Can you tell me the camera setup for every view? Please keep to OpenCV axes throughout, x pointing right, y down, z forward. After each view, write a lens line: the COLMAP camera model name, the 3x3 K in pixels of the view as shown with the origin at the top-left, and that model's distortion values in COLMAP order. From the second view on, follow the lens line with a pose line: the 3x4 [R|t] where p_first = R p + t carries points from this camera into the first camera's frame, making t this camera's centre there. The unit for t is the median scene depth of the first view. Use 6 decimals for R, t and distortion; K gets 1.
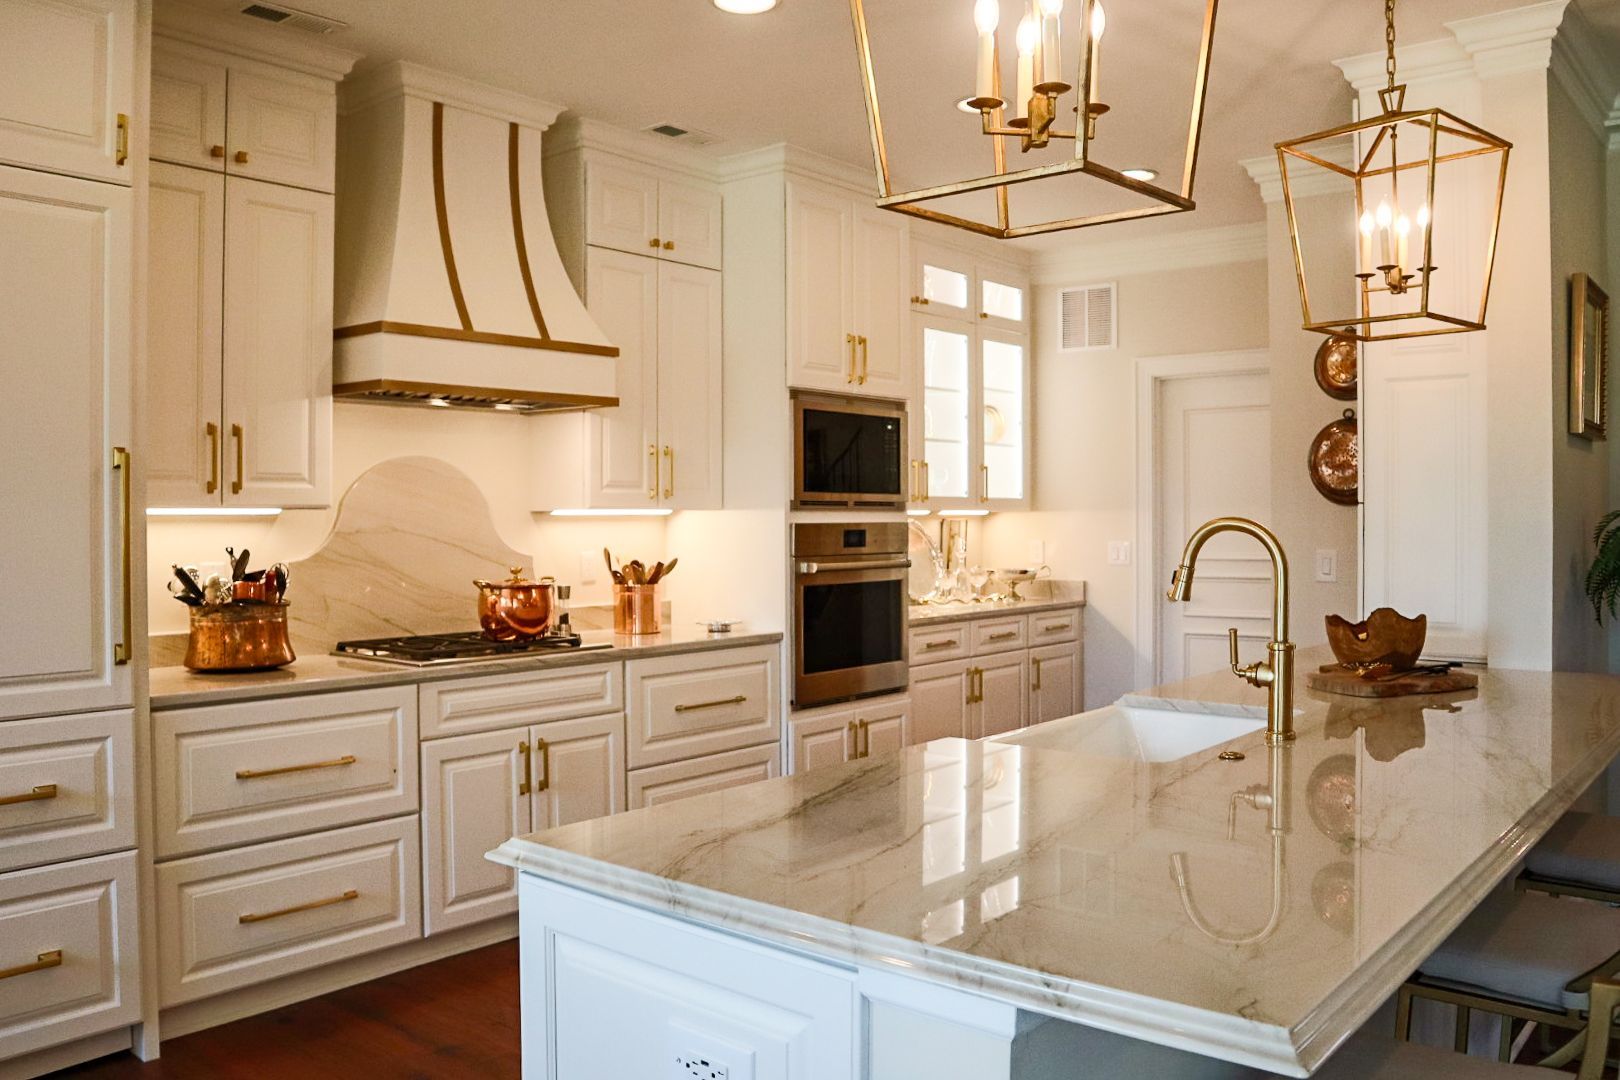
lens RADIAL K [[1355.9, 0, 810.0], [0, 1355.9, 540.0], [0, 0, 1]] dist [-0.080332, 0.009444]
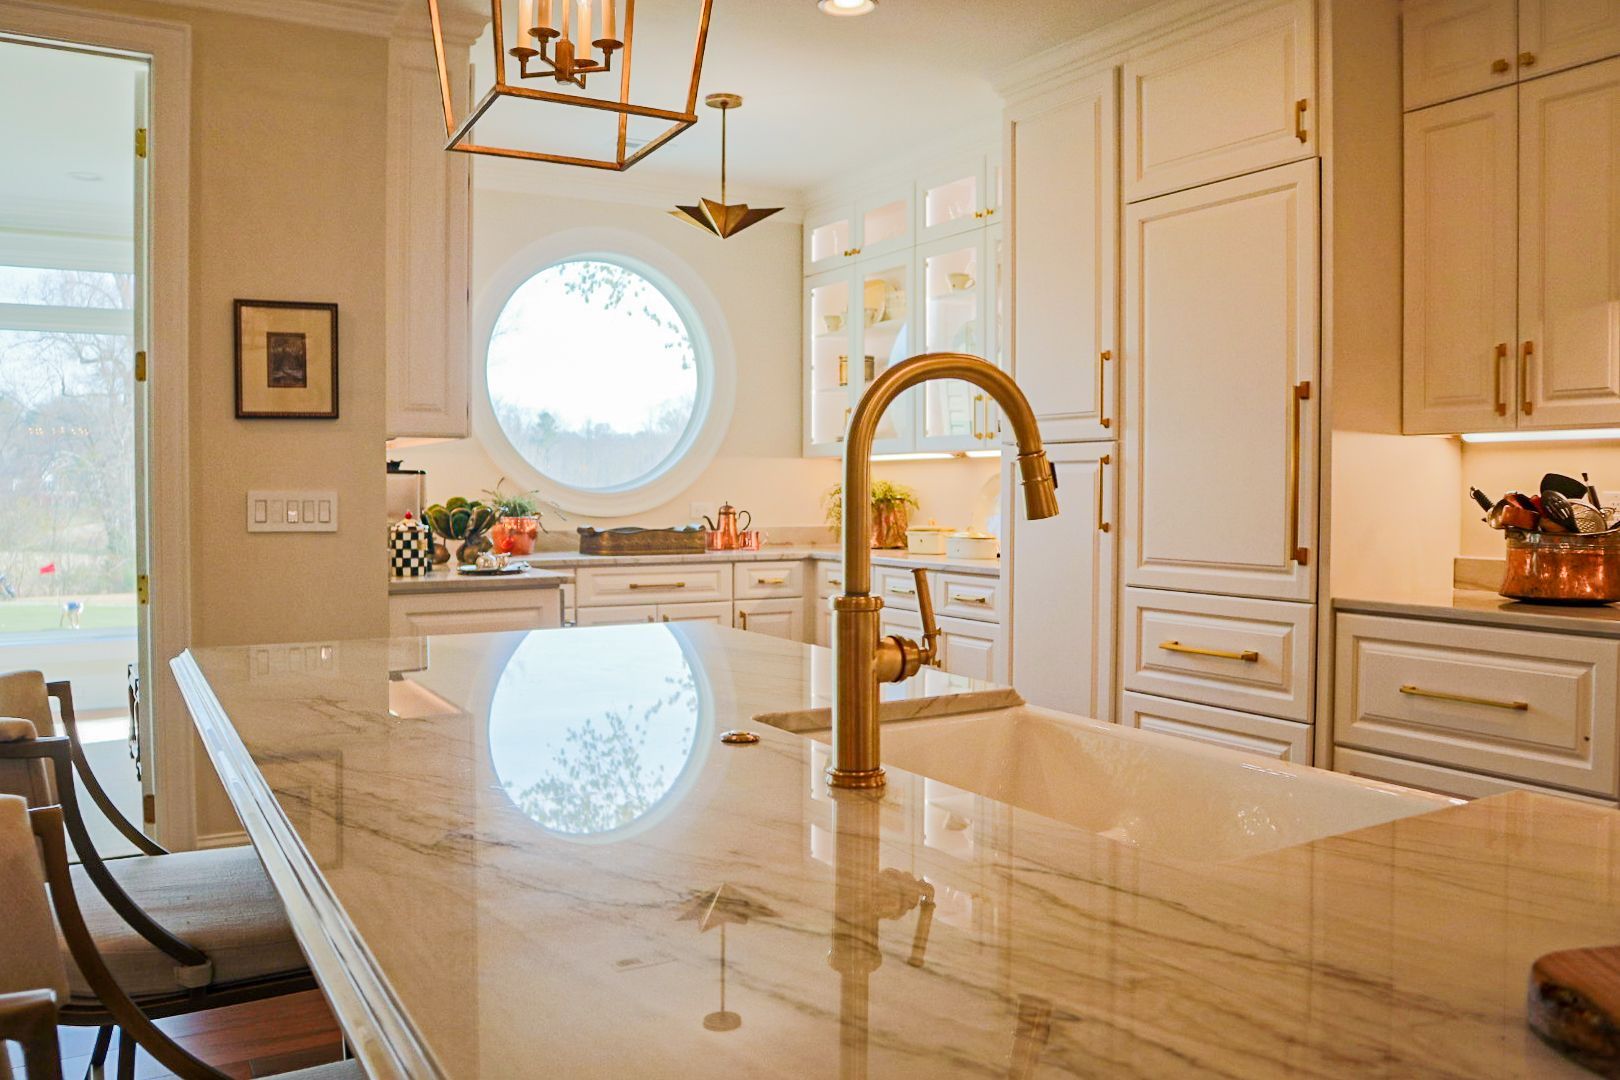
lens RADIAL K [[1305.1, 0, 810.0], [0, 1305.1, 540.0], [0, 0, 1]] dist [-0.042838, 0.004175]
pose [[-0.334717, 0.038885, -0.941516, 0.644393], [-0.019130, 0.998662, 0.048046, 0.021305], [0.942125, 0.034093, -0.333525, 0.869656]]
